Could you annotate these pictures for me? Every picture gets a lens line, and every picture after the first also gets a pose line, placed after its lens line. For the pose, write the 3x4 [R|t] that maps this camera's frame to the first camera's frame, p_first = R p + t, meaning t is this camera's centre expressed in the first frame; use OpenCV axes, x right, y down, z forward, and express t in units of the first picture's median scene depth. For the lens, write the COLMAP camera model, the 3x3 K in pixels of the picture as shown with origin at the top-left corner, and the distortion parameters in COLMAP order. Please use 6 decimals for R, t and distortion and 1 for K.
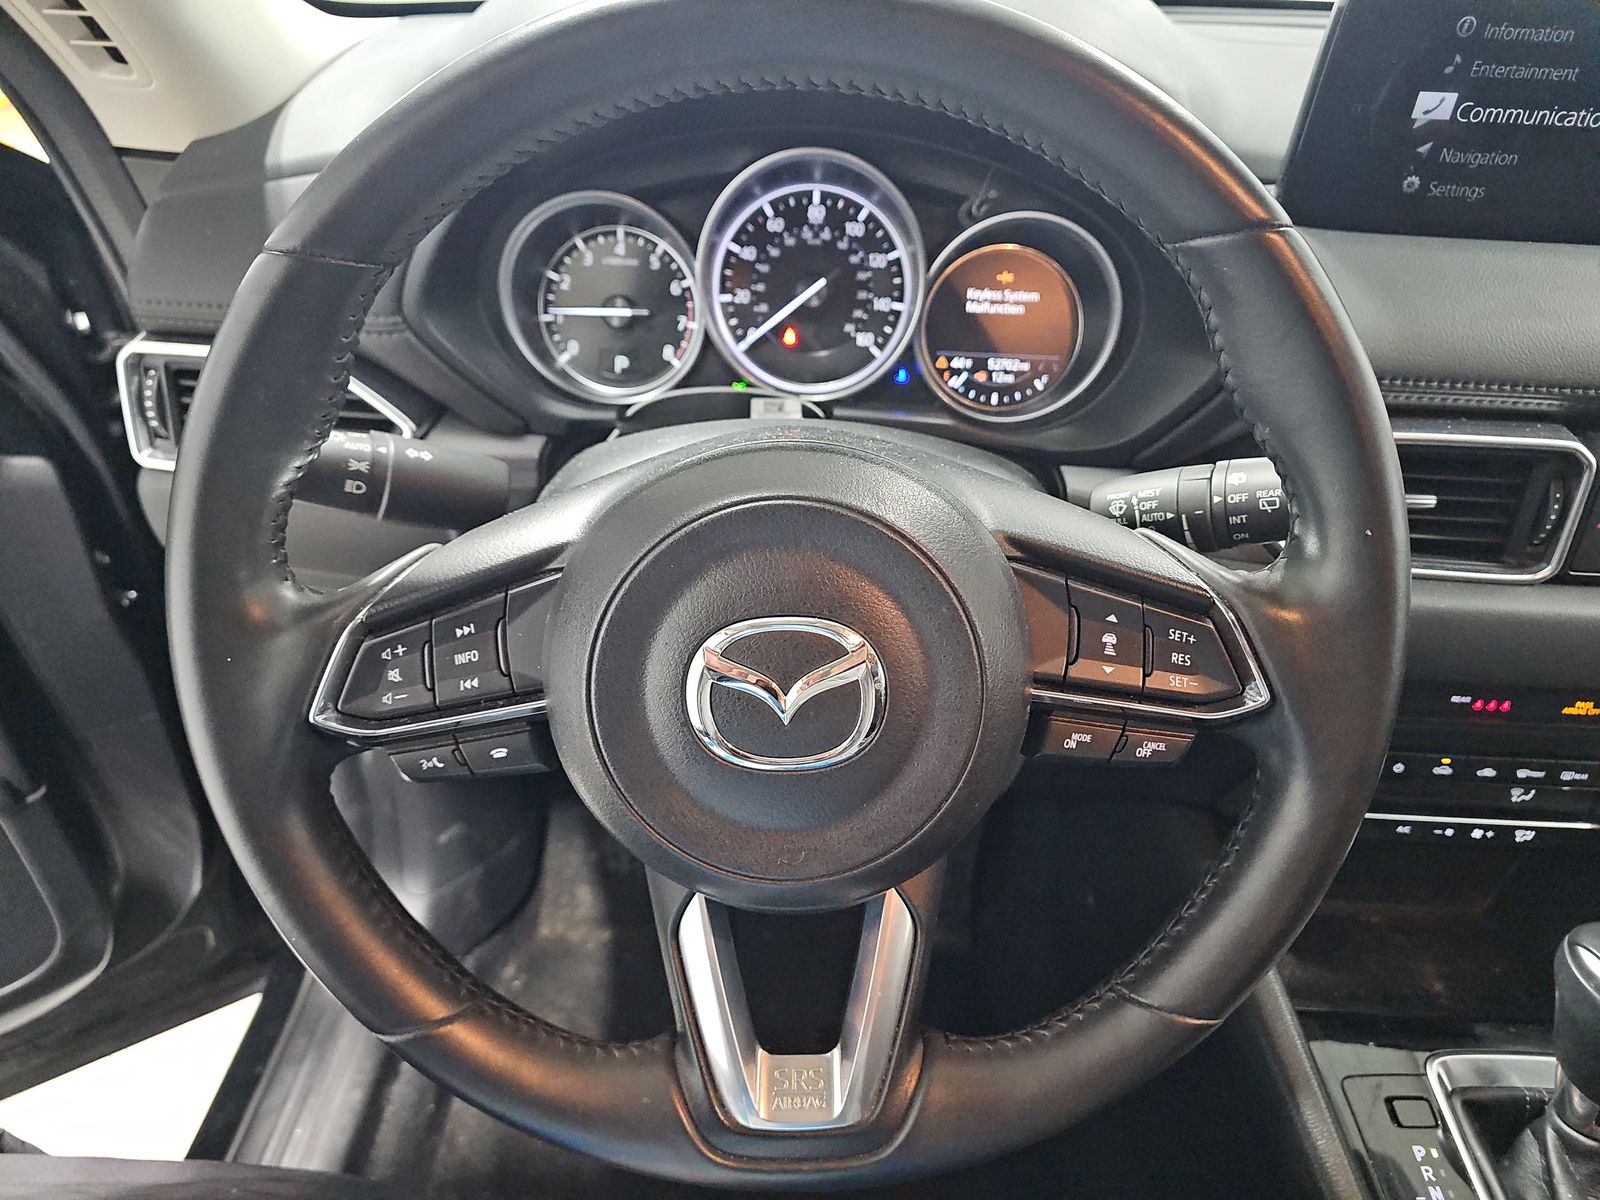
lens RADIAL K [[1076.9, 0, 803.1], [0, 1076.9, 617.3], [0, 0, 1]] dist [0.005726, 0.001058]
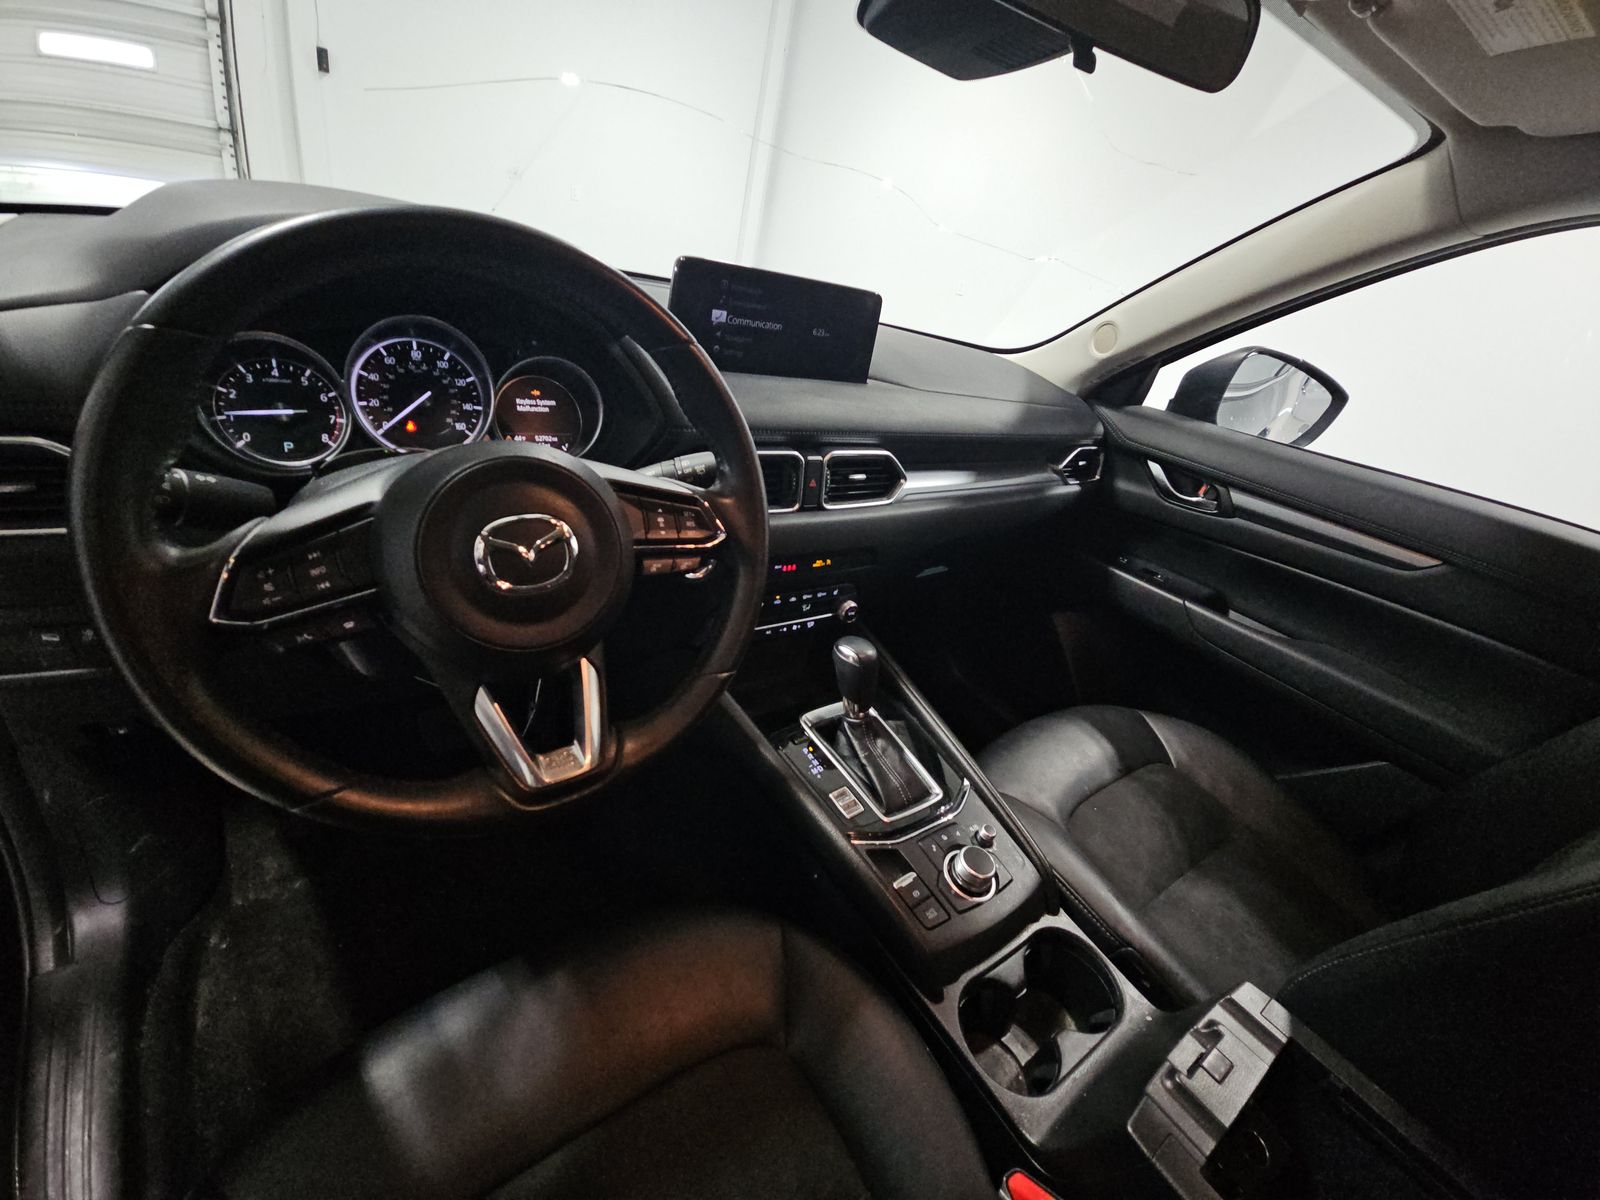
lens RADIAL K [[643.2, 0, 800.0], [0, 643.2, 600.0], [0, 0, 1]] dist [-0.001866, -0.000381]
pose [[0.791366, -0.177841, 0.584904, -0.173803], [0.211663, 0.977283, 0.010767, 0.130329], [-0.573531, 0.115282, 0.811031, -0.146718]]
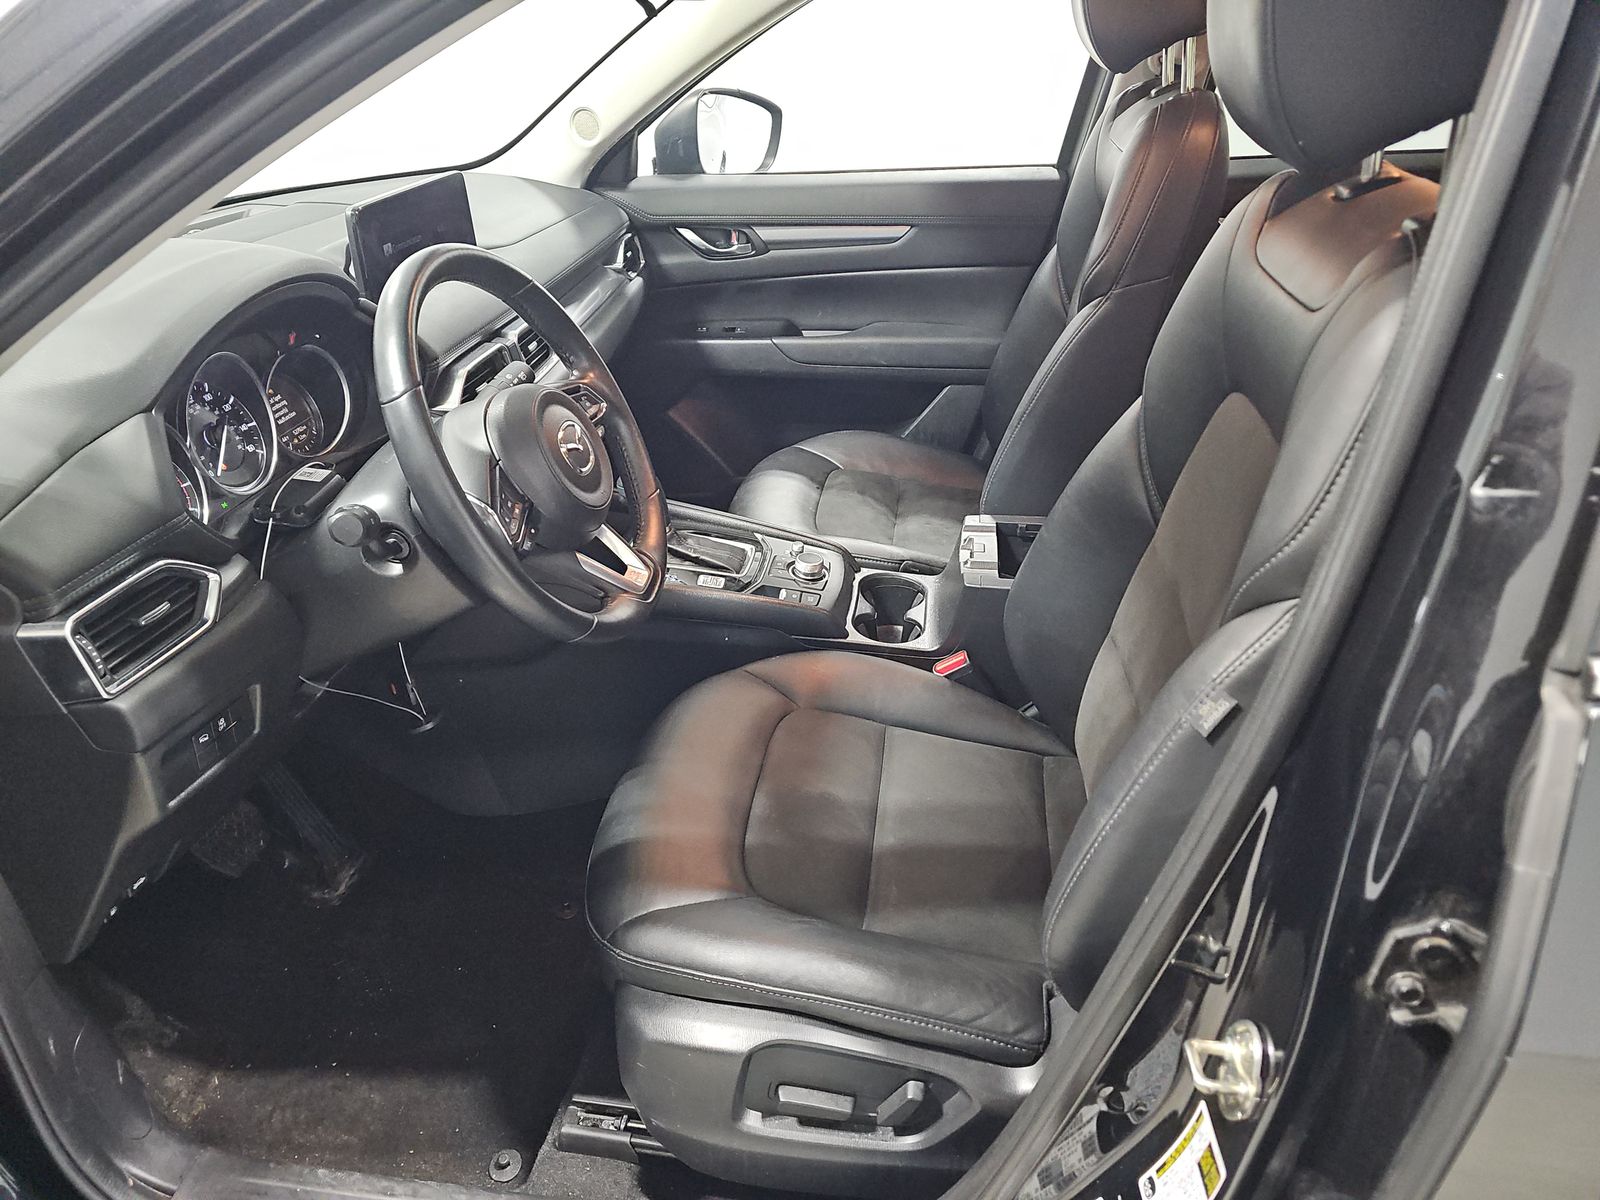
lens RADIAL K [[1062.8, 0, 800.0], [0, 1062.8, 600.0], [0, 0, 1]] dist [0.072993, 0.000188]
pose [[0.110190, -0.520651, 0.846629, -1.422651], [0.596618, 0.715928, 0.362622, -0.176901], [-0.794925, 0.465157, 0.389518, -0.273469]]
